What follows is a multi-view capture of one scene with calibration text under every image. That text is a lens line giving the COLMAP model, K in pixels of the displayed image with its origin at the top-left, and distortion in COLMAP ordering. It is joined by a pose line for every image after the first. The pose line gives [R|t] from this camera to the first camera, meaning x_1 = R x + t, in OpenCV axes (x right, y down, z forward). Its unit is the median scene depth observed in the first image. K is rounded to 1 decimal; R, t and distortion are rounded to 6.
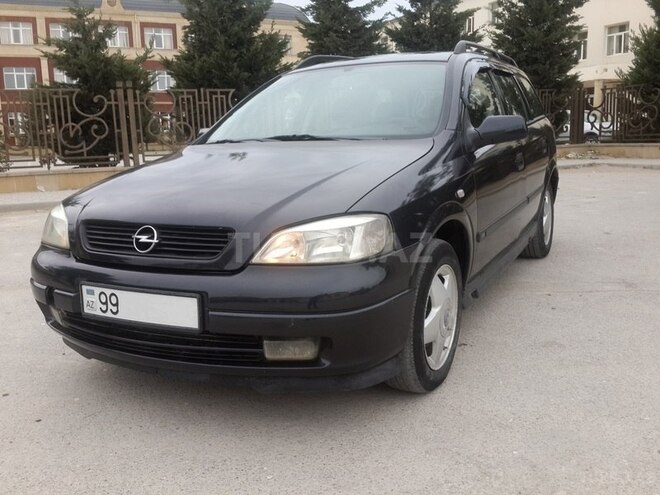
lens RADIAL K [[595.3, 0, 329.7], [0, 595.3, 270.4], [0, 0, 1]] dist [0.081398, -0.002850]
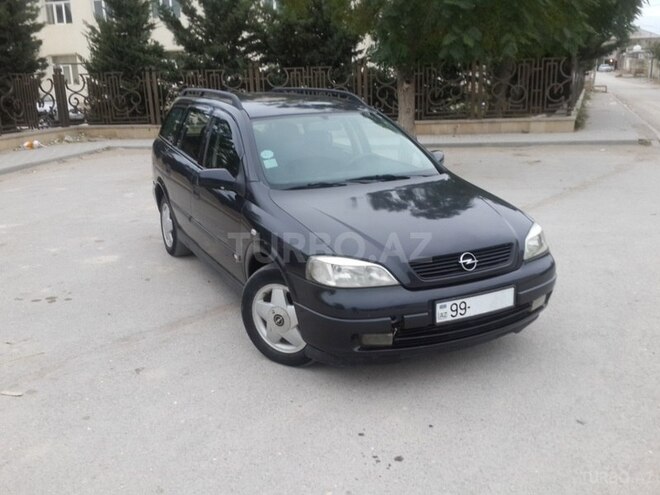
lens RADIAL K [[605.8, 0, 330.0], [0, 605.8, 247.5], [0, 0, 1]] dist [0.152387, -0.305896]
pose [[0.550742, -0.184904, 0.813937, -1.693148], [0.167749, 0.979777, 0.109073, -0.303609], [-0.817645, 0.076467, 0.570622, 0.382656]]
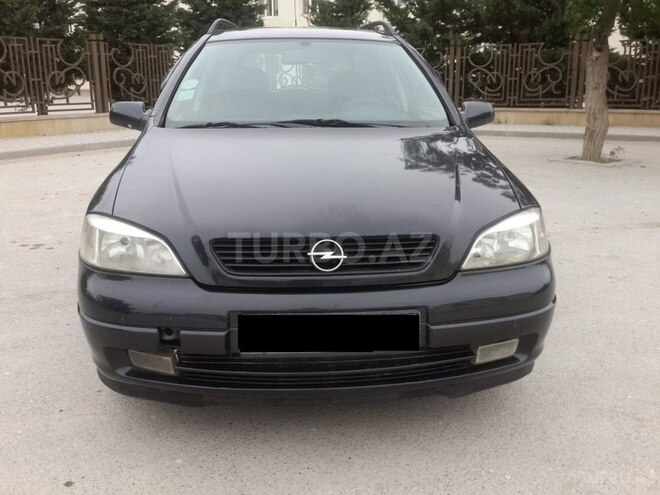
lens RADIAL K [[605.8, 0, 330.0], [0, 605.8, 247.5], [0, 0, 1]] dist [0.152387, -0.305896]
pose [[0.830251, -0.101713, 0.548031, -0.754964], [0.075629, 0.994674, 0.070033, -0.120230], [-0.552235, -0.016699, 0.833521, 0.254629]]
